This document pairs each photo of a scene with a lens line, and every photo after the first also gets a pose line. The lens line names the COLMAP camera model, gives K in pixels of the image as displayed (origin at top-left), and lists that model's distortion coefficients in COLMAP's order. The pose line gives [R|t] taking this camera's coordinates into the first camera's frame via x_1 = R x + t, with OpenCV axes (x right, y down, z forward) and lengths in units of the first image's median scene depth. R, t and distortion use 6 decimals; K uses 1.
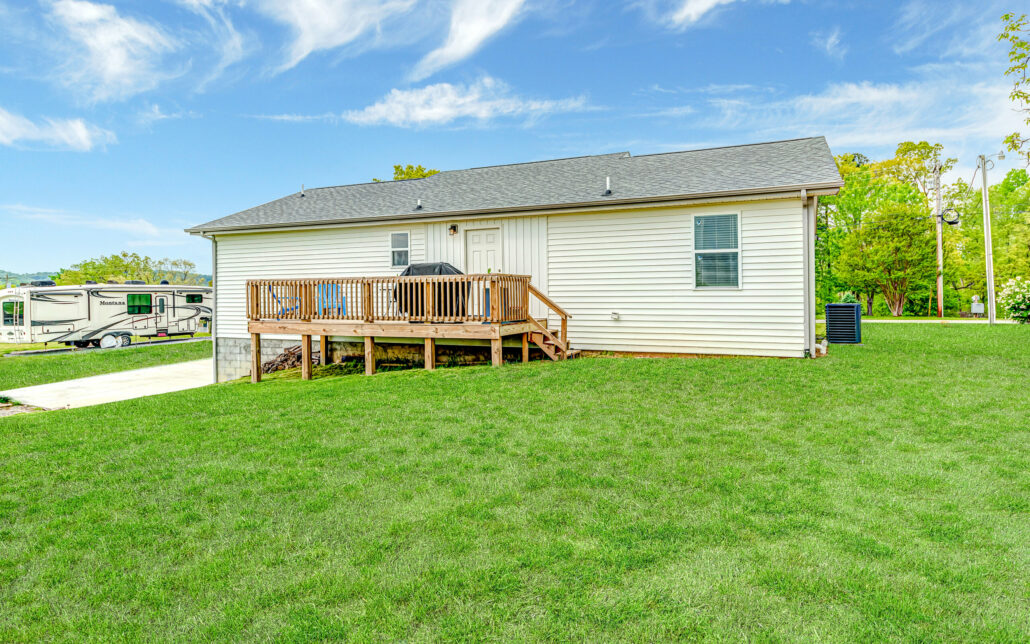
lens RADIAL K [[584.7, 0, 500.9], [0, 584.7, 289.3], [0, 0, 1]] dist [0.016163, -0.012371]
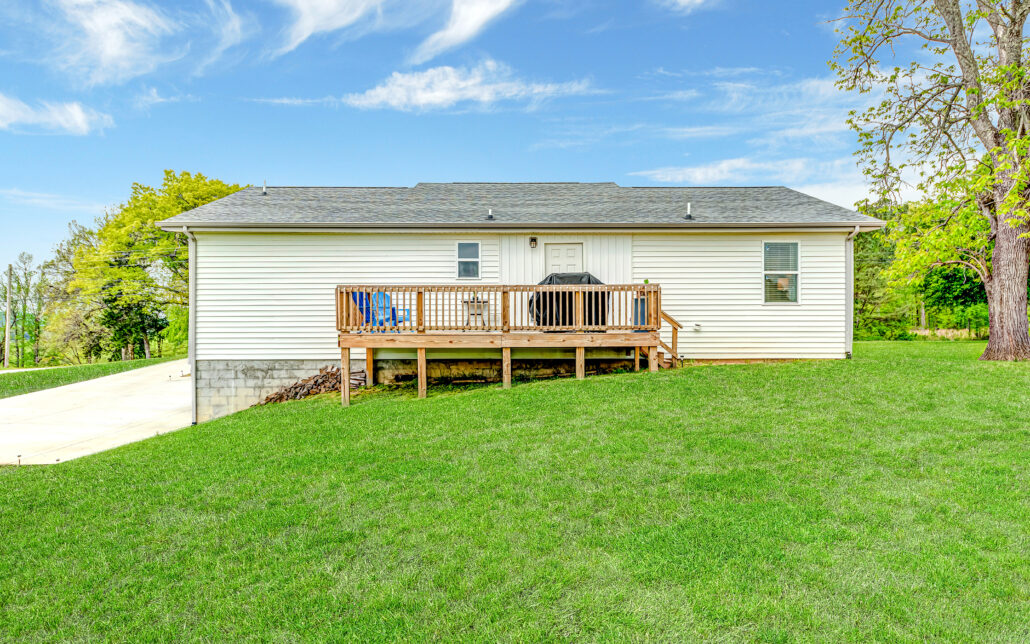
lens RADIAL K [[584.7, 0, 513.5], [0, 584.7, 319.2], [0, 0, 1]] dist [0.016163, -0.012371]
pose [[0.909821, 0.008617, 0.414911, -0.580405], [-0.007522, 0.999963, -0.004273, 0.036719], [-0.414933, 0.000767, 0.909852, 0.125378]]
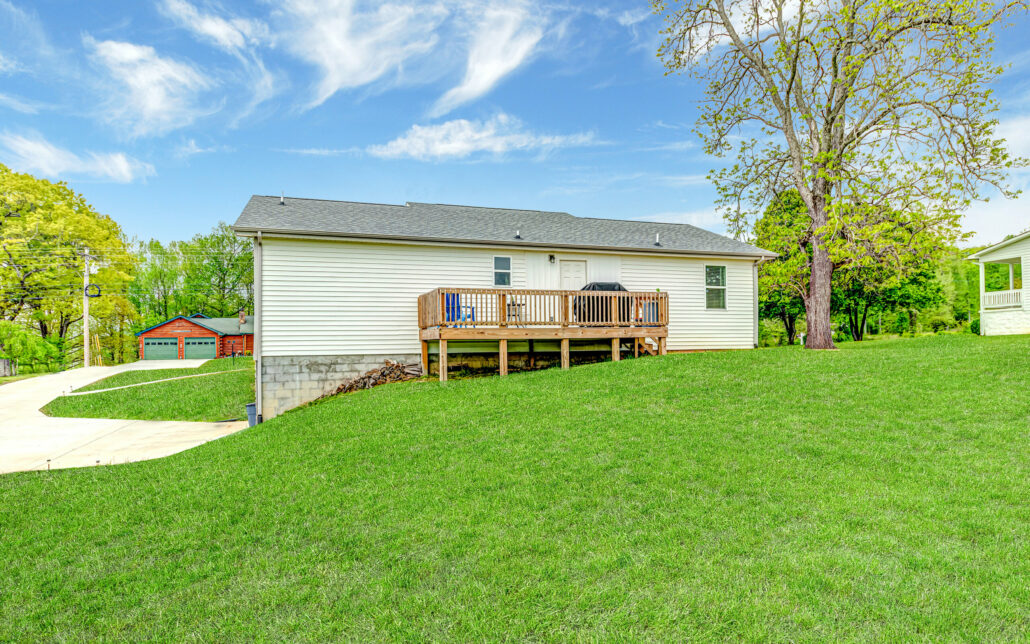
lens RADIAL K [[584.7, 0, 515.8], [0, 584.7, 327.2], [0, 0, 1]] dist [0.016163, -0.012371]
pose [[0.725720, 0.018311, 0.687747, -1.103514], [0.000855, 0.999621, -0.027517, 0.087028], [-0.687990, 0.020558, 0.725429, 0.168357]]
